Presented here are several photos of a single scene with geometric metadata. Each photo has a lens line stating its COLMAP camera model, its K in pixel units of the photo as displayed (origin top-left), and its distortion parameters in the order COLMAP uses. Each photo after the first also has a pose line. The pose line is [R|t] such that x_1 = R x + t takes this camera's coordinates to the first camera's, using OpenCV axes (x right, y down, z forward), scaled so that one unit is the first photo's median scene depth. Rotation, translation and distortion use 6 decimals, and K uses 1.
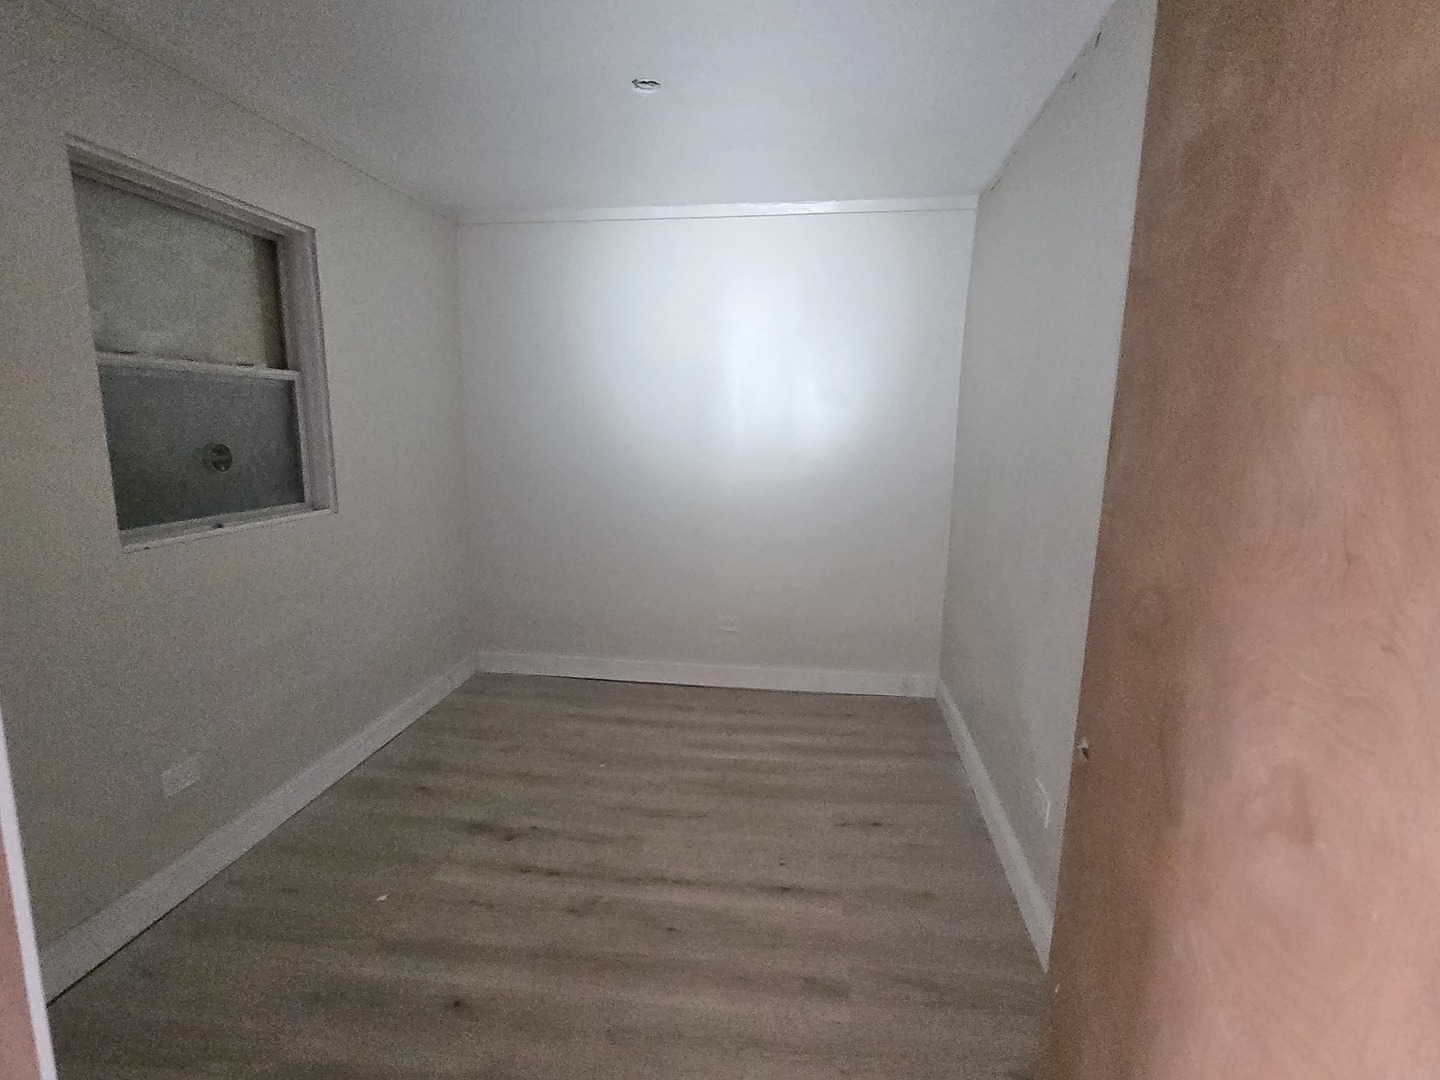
lens RADIAL K [[707.2, 0, 727.4], [0, 707.2, 544.5], [0, 0, 1]] dist [-0.001232, -0.001038]
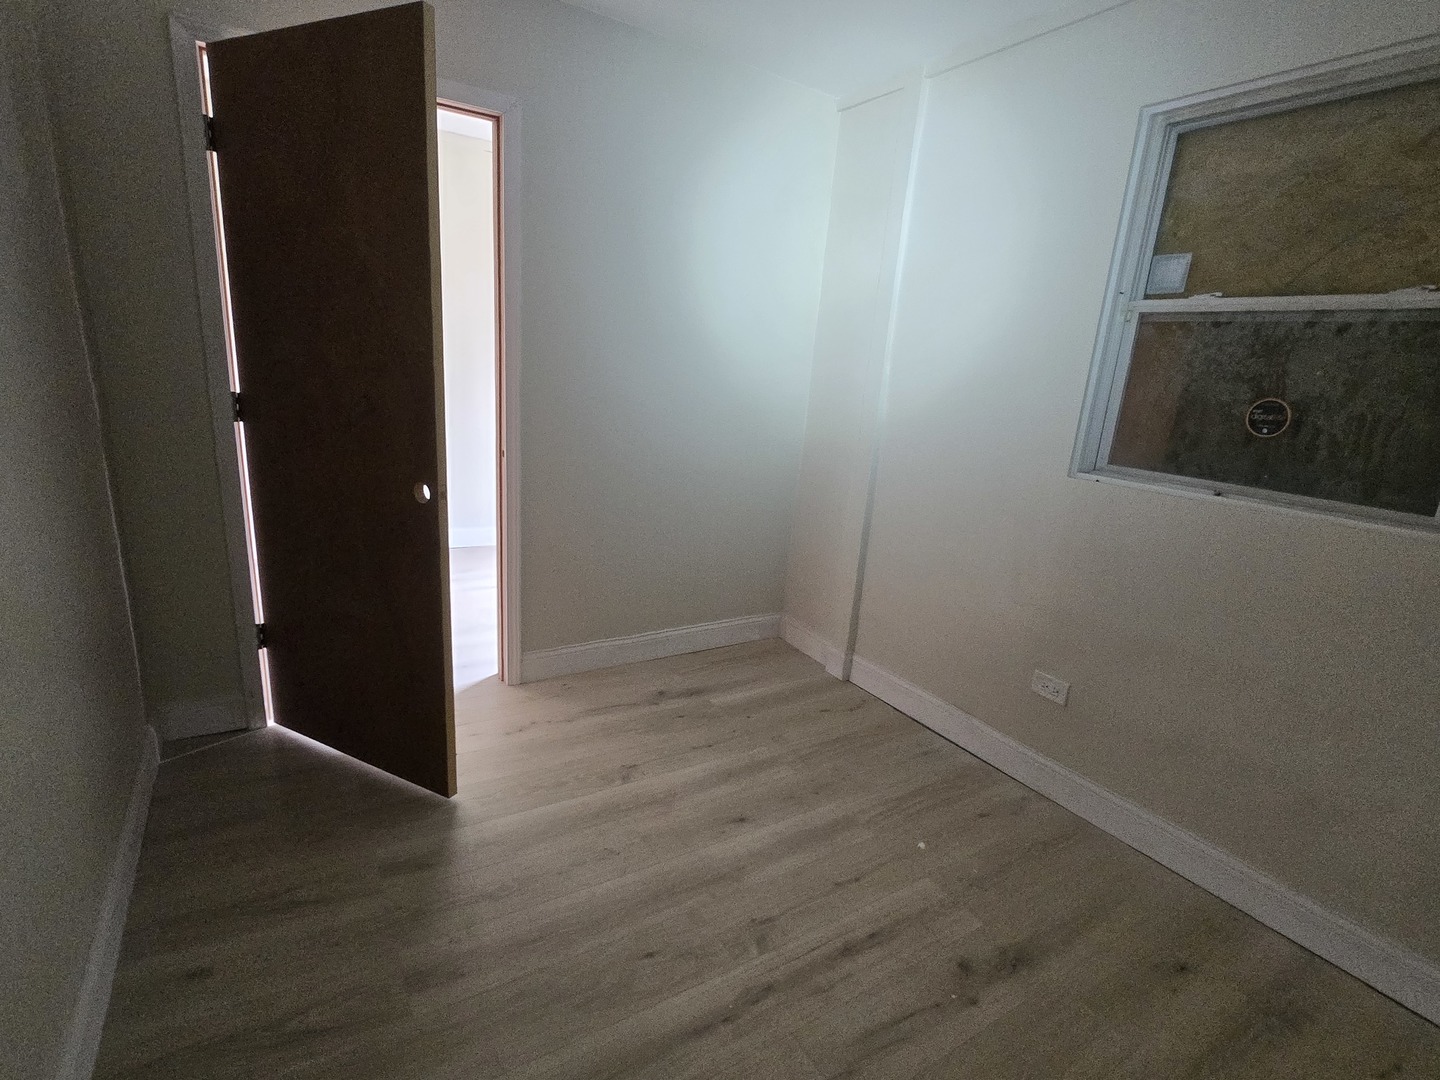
lens RADIAL K [[707.2, 0, 727.4], [0, 707.2, 544.5], [0, 0, 1]] dist [-0.001232, -0.001038]
pose [[-0.782077, 0.100678, -0.614996, 0.280224], [-0.169485, 0.915303, 0.365371, -0.191382], [0.599692, 0.389981, -0.698774, 1.333758]]
